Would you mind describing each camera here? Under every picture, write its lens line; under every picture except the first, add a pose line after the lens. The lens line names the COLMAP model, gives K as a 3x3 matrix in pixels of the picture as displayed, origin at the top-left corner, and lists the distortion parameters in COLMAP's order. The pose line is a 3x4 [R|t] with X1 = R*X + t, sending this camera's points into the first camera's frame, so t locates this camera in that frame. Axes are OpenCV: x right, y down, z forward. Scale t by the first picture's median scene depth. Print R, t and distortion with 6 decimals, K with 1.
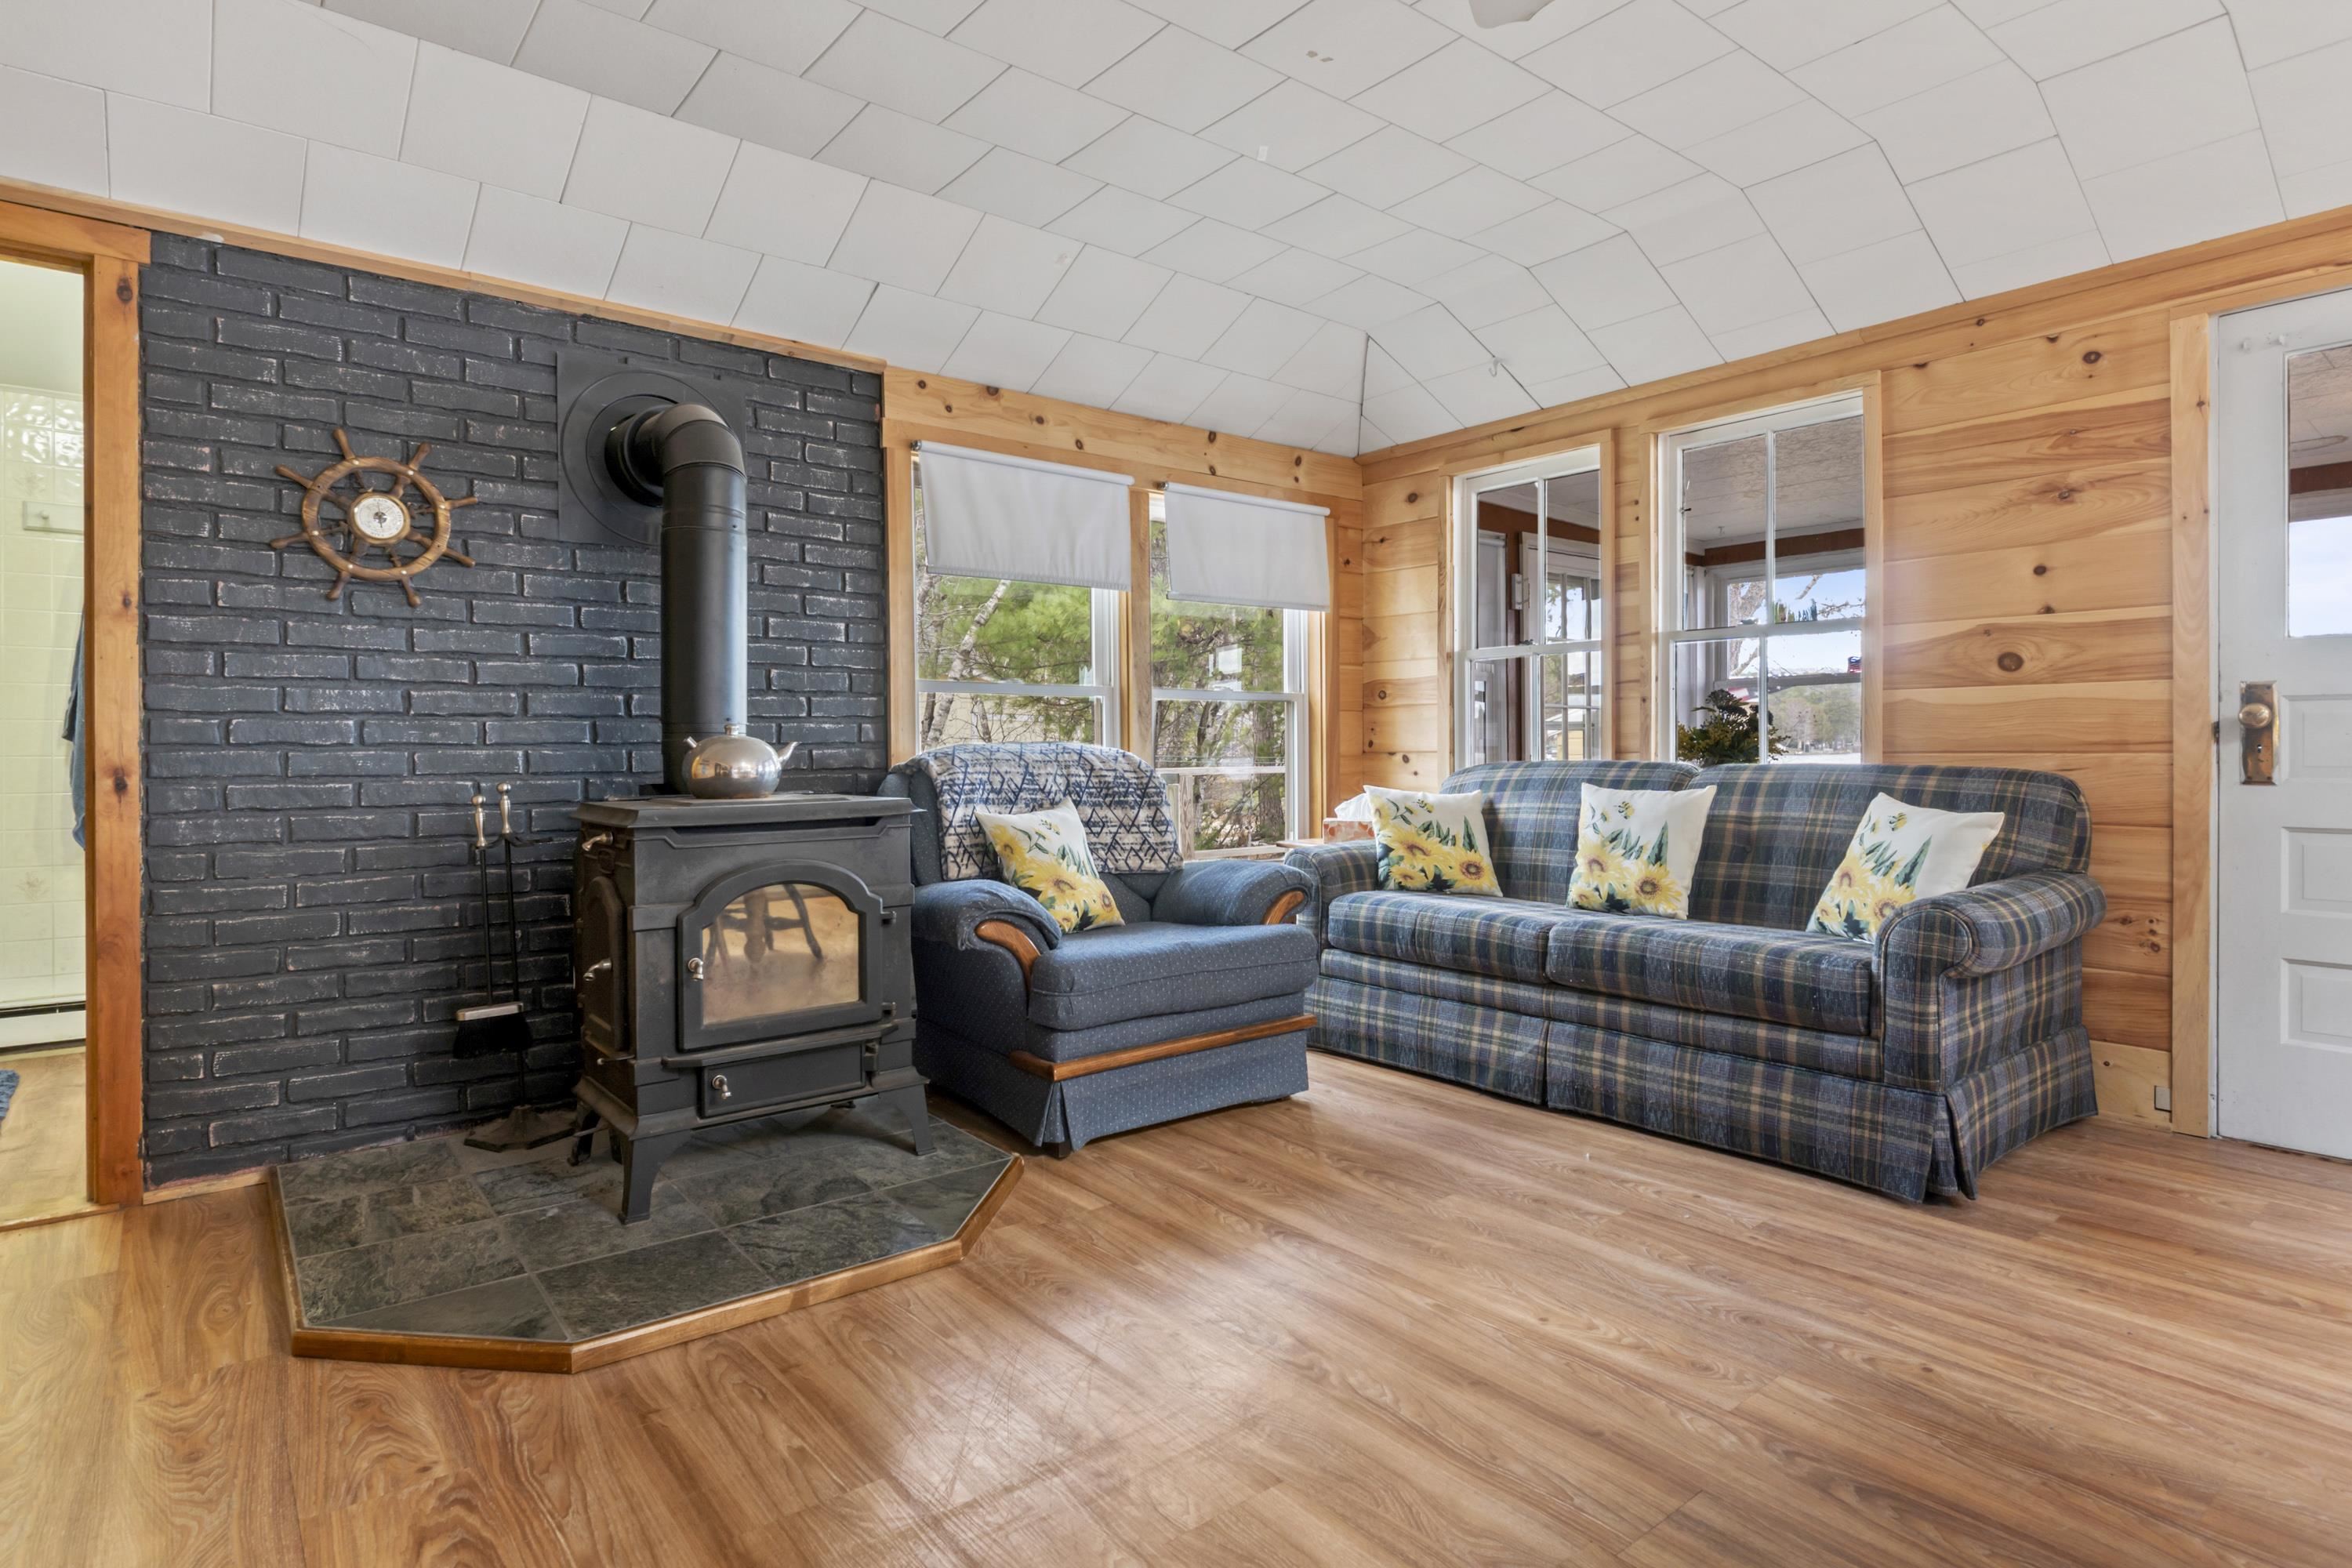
lens RADIAL K [[1220.0, 0, 1133.6], [0, 1220.0, 757.1], [0, 0, 1]] dist [-0.001817, 0.001310]
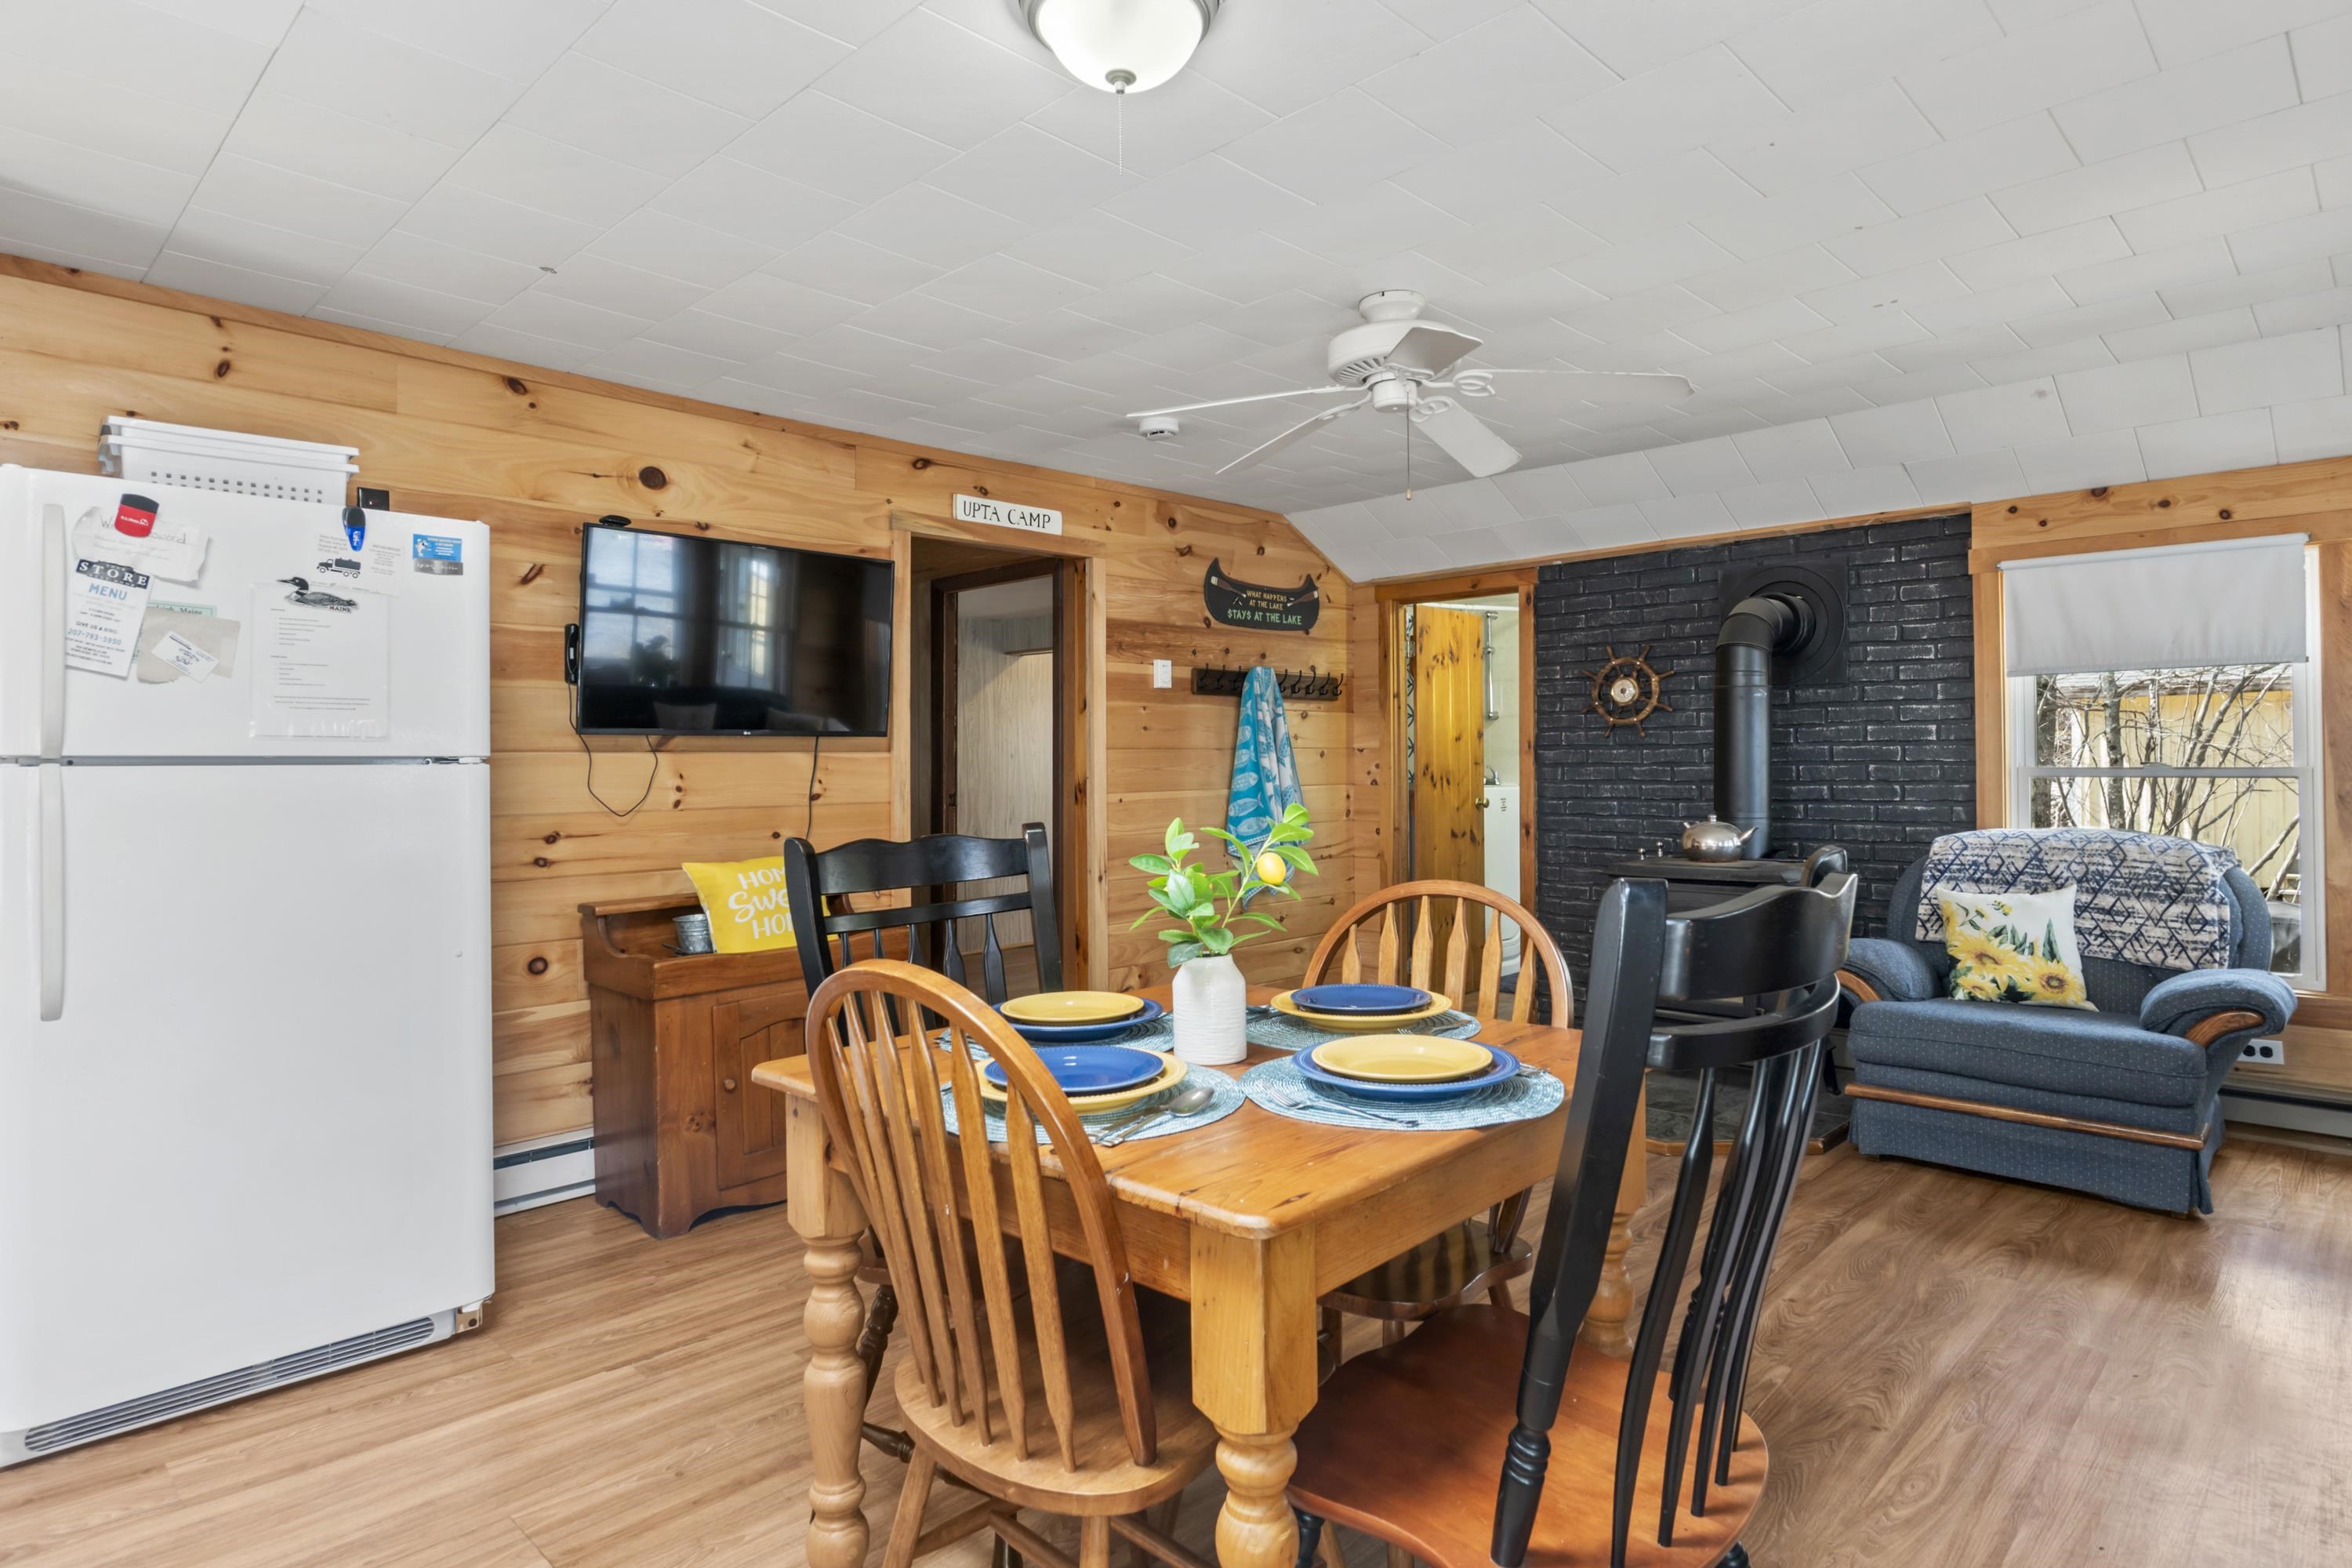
lens RADIAL K [[1266.7, 0, 1218.2], [0, 1266.7, 744.5], [0, 0, 1]] dist [-0.011388, -0.000512]
pose [[0.156084, -0.007396, -0.987716, 1.140963], [0.001531, 0.999973, -0.007246, -0.102497], [0.987743, -0.000381, 0.156091, 0.107435]]
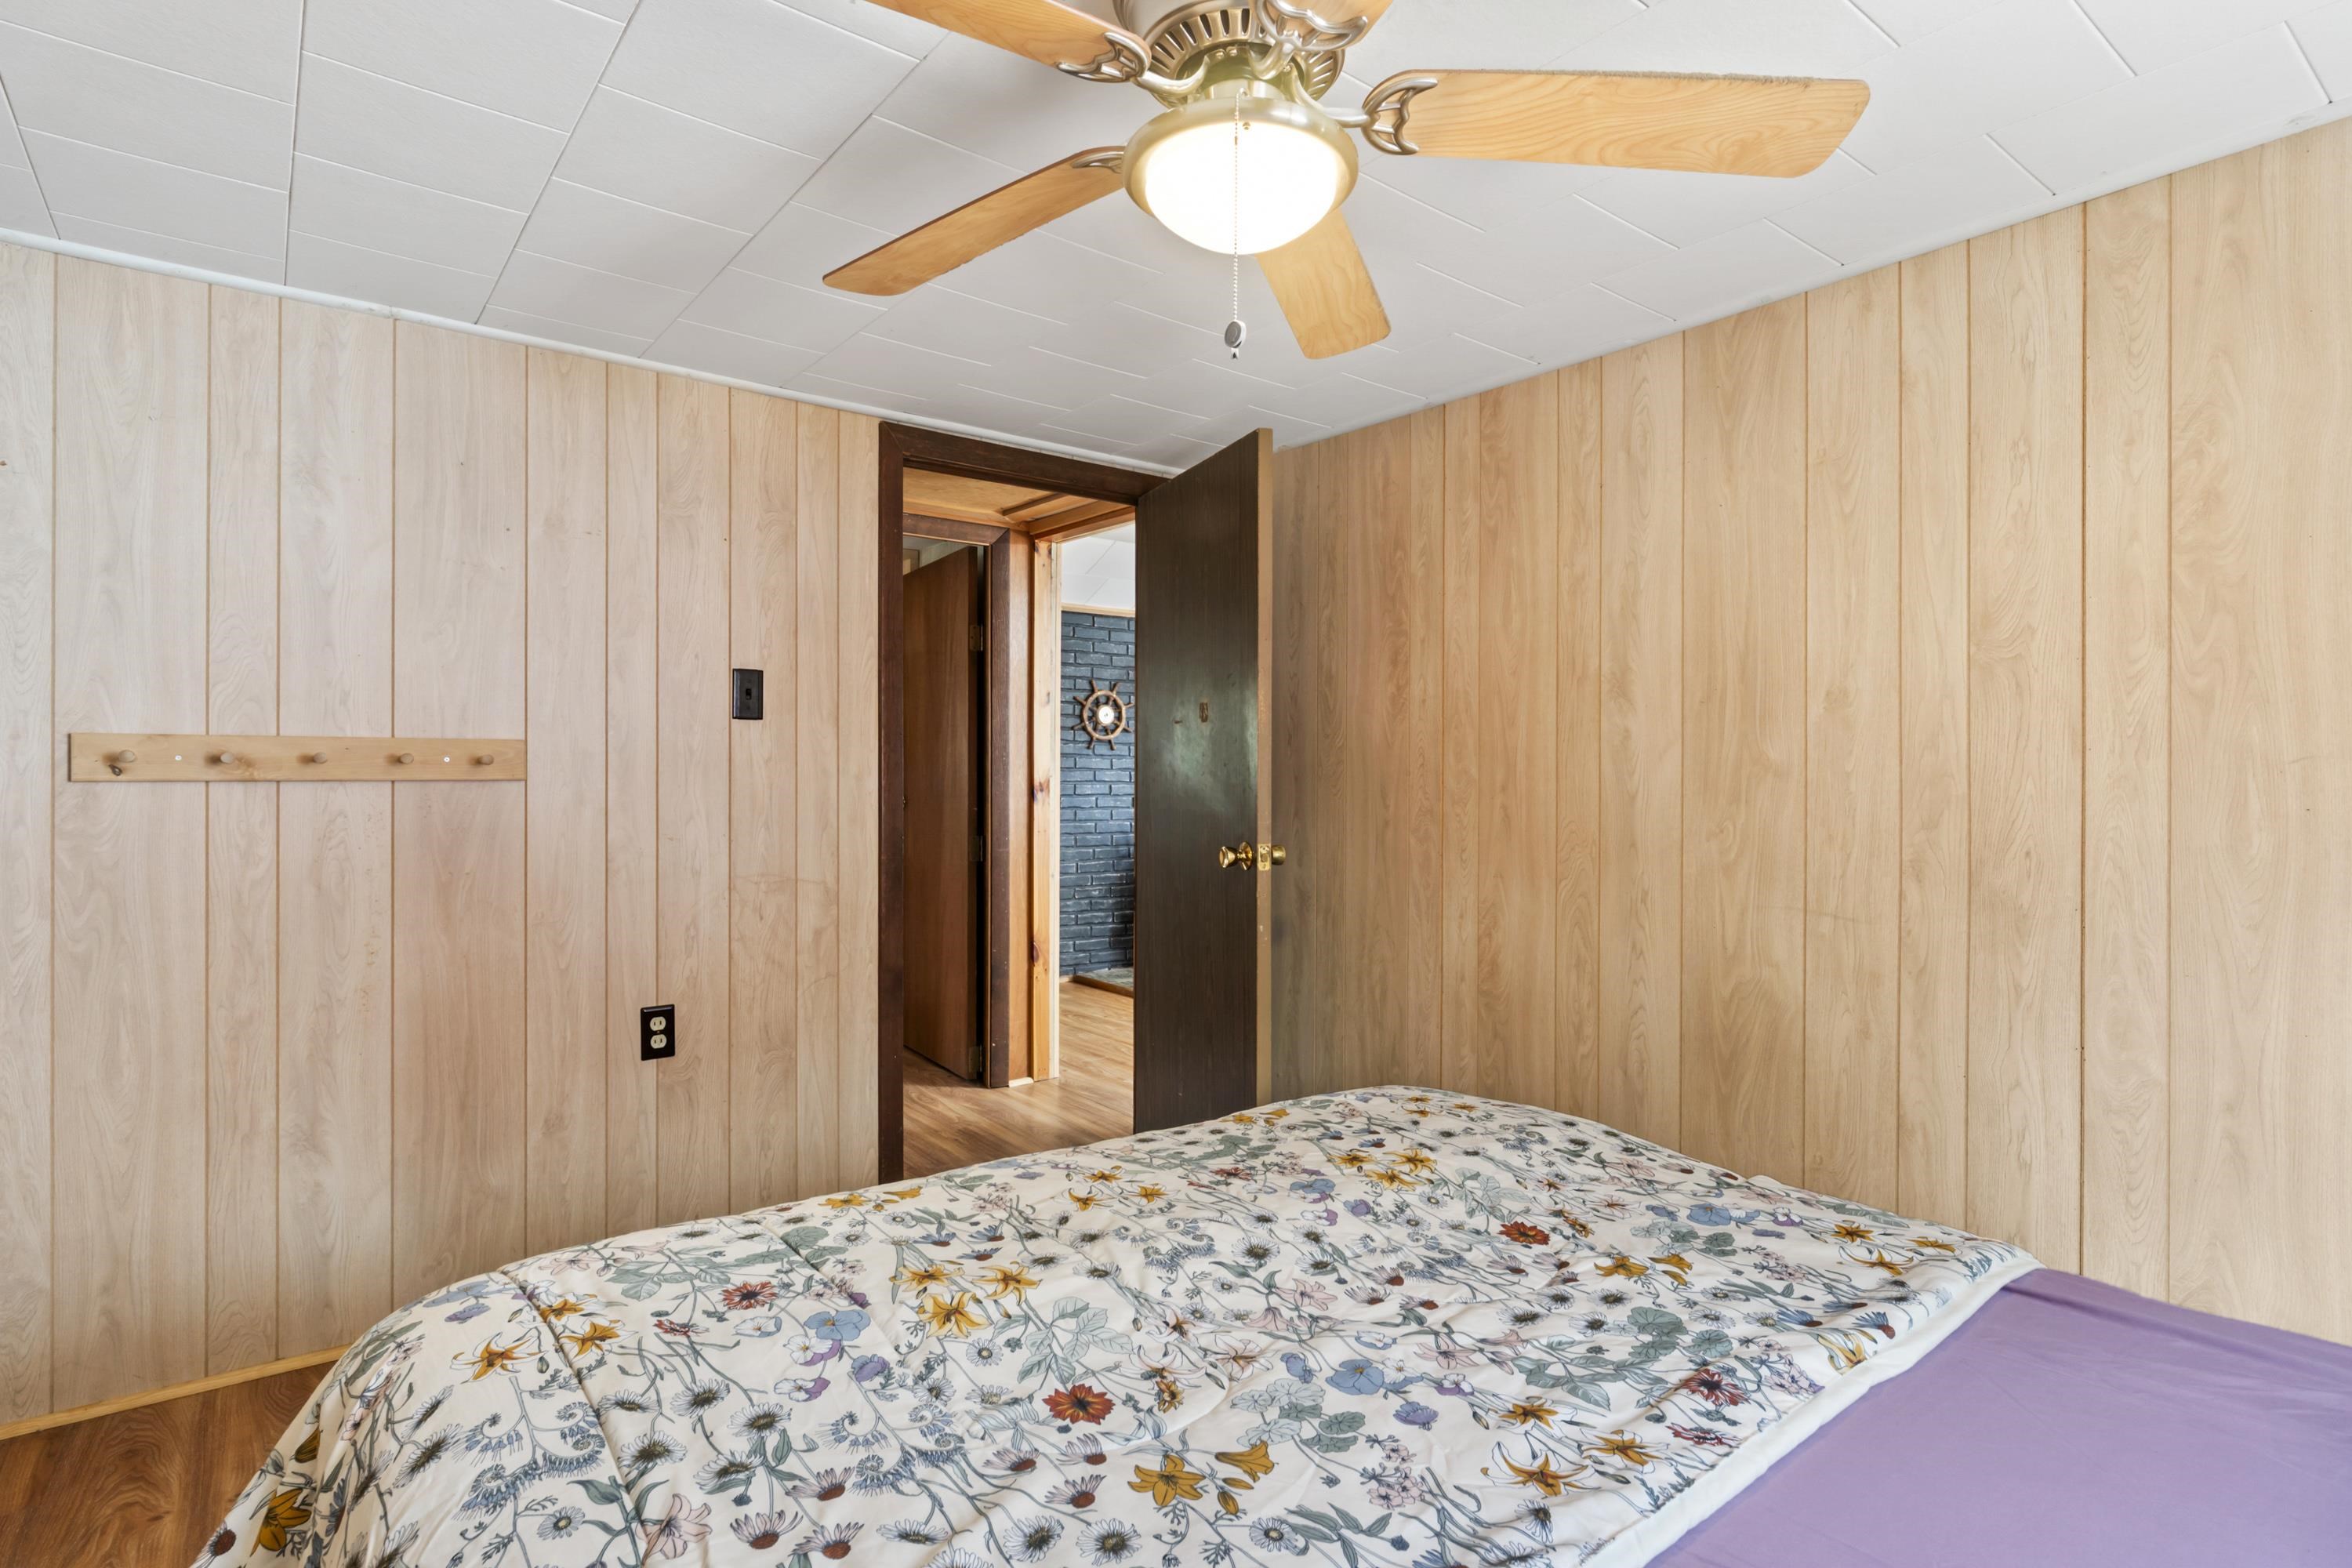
lens RADIAL K [[1154.7, 0, 1176.8], [0, 1154.7, 783.8], [0, 0, 1]] dist [-0.005031, 0.000506]
pose [[0.999813, 0.009318, -0.016938, -0.430428], [-0.009414, 0.999940, -0.005561, -0.045719], [0.016886, 0.005719, 0.999841, -1.311844]]
